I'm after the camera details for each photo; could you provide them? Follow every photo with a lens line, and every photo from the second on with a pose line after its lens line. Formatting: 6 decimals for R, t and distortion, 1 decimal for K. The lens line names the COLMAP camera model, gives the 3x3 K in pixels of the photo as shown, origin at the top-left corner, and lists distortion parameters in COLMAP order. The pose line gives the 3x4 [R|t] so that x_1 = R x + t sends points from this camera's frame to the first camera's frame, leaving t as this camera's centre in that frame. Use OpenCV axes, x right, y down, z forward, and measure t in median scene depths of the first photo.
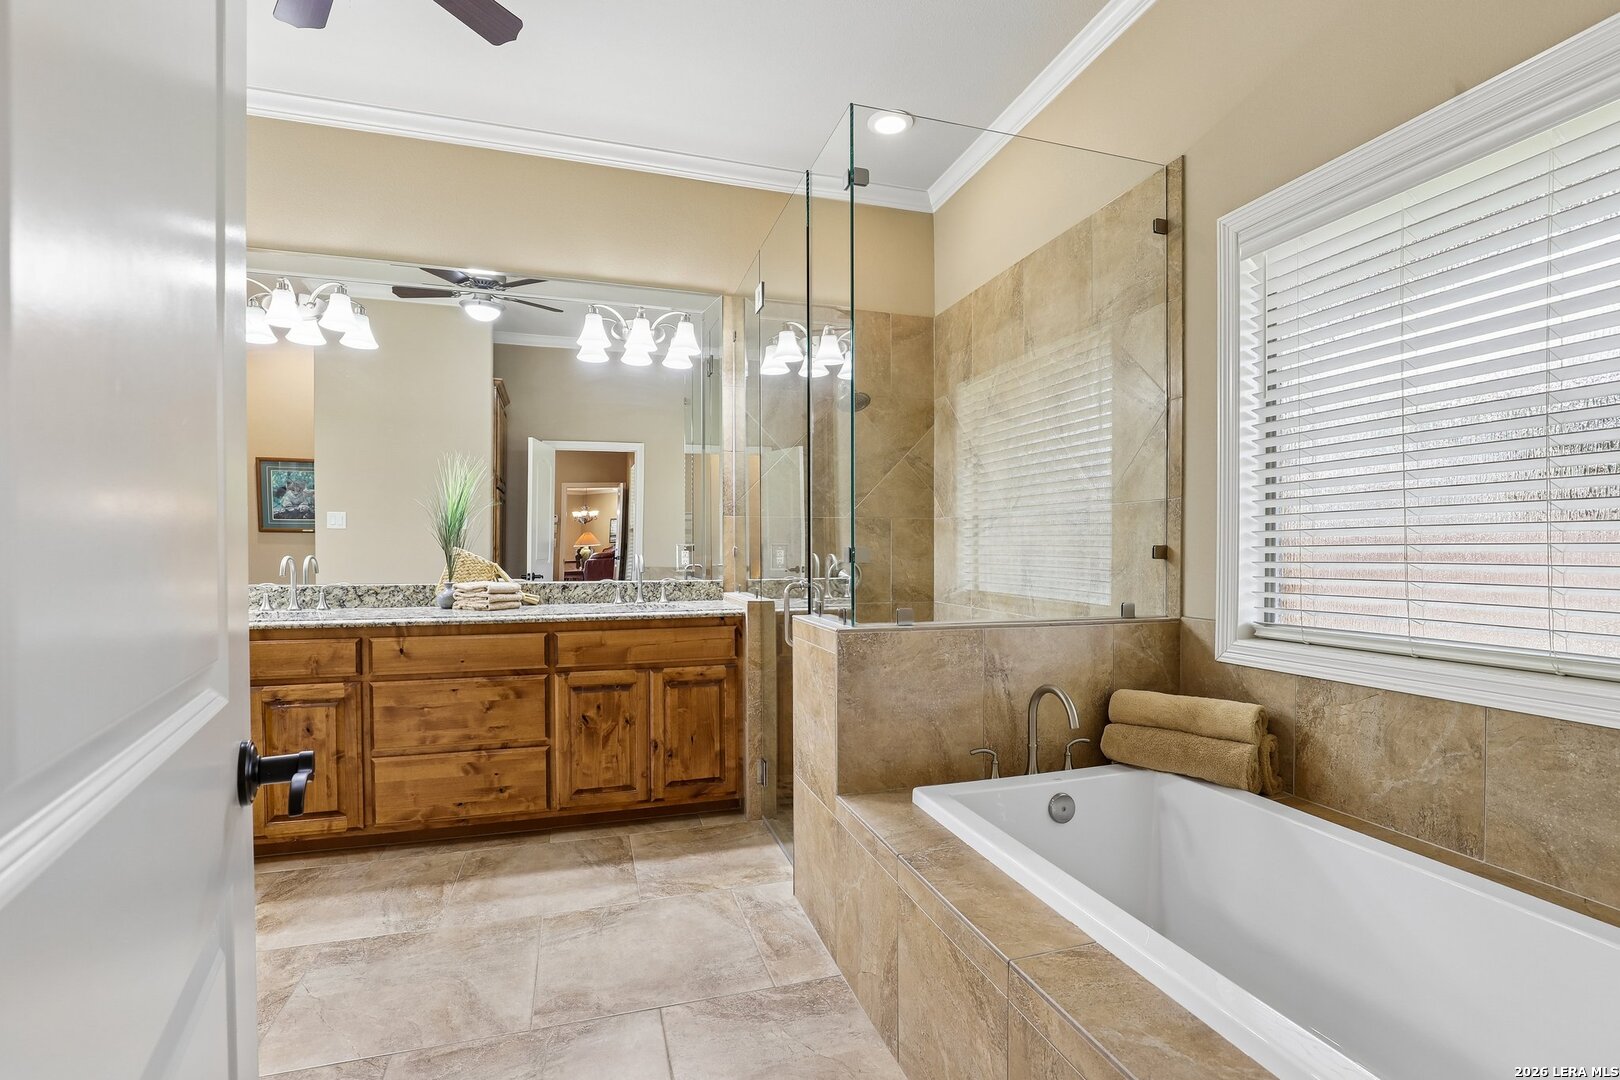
lens RADIAL K [[748.7, 0, 812.3], [0, 748.7, 551.3], [0, 0, 1]] dist [-0.020327, 0.004369]
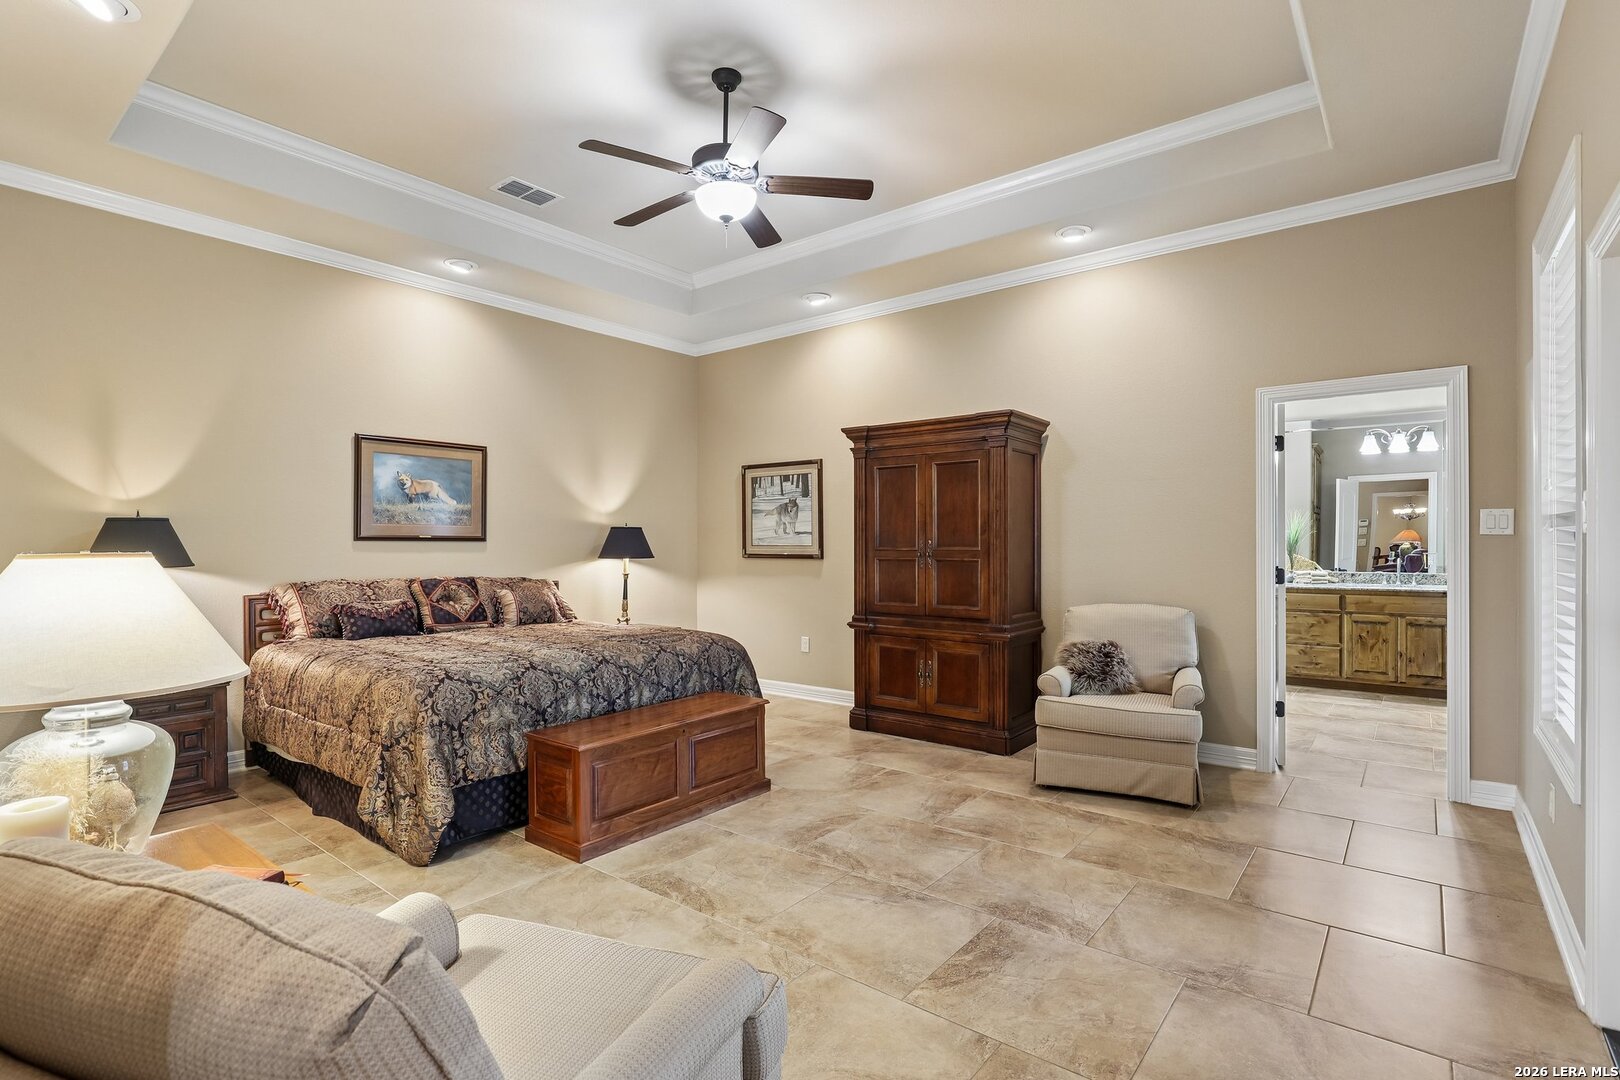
lens RADIAL K [[777.6, 0, 809.6], [0, 777.6, 545.3], [0, 0, 1]] dist [-0.022796, -0.000234]
pose [[0.560571, 0.002881, -0.828101, 0.593337], [-0.003025, 0.999994, 0.001431, -0.030485], [0.828101, 0.001703, 0.560576, -1.441777]]
